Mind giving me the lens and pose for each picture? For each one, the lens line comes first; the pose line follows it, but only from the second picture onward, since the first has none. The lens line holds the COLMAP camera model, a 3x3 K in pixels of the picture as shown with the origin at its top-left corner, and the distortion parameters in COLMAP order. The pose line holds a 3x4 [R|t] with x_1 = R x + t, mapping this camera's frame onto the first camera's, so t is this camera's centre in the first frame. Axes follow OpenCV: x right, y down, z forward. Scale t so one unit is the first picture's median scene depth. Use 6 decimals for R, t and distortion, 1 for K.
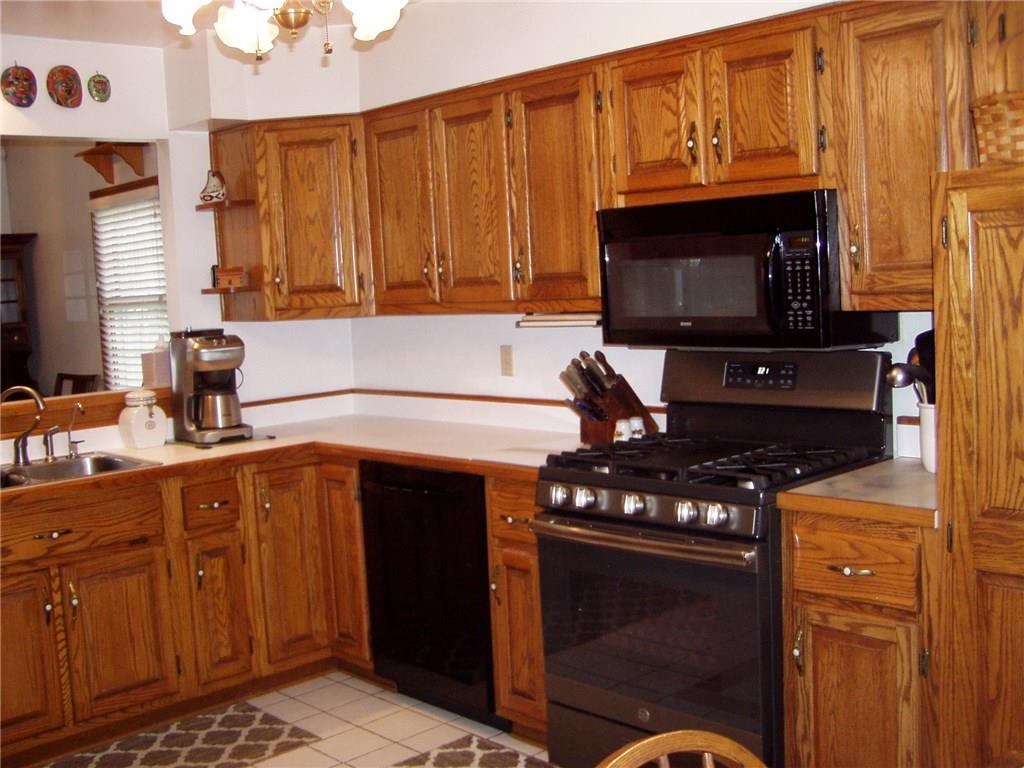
lens RADIAL K [[1146.5, 0, 512.0], [0, 1146.5, 384.0], [0, 0, 1]] dist [-0.123196, -0.007134]
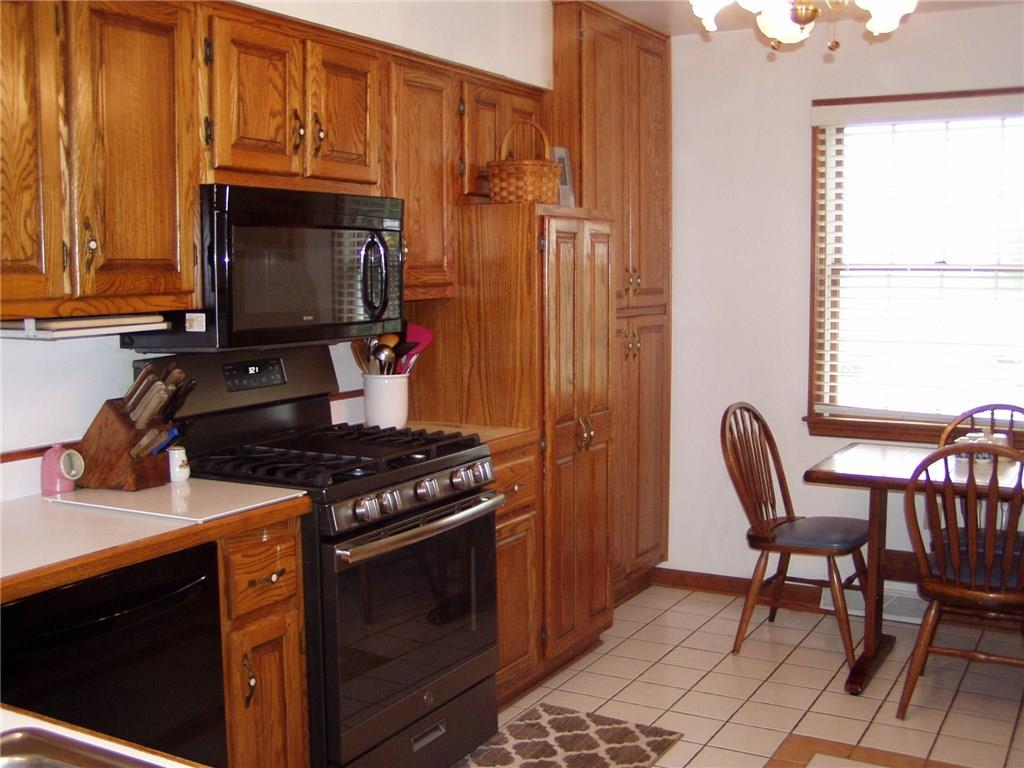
lens RADIAL K [[1146.5, 0, 512.0], [0, 1146.5, 384.0], [0, 0, 1]] dist [-0.123196, -0.007134]
pose [[-0.309977, -0.042336, 0.949801, -0.802659], [0.114775, 0.990035, 0.081588, -0.055447], [-0.943791, 0.134304, -0.302029, 1.119946]]
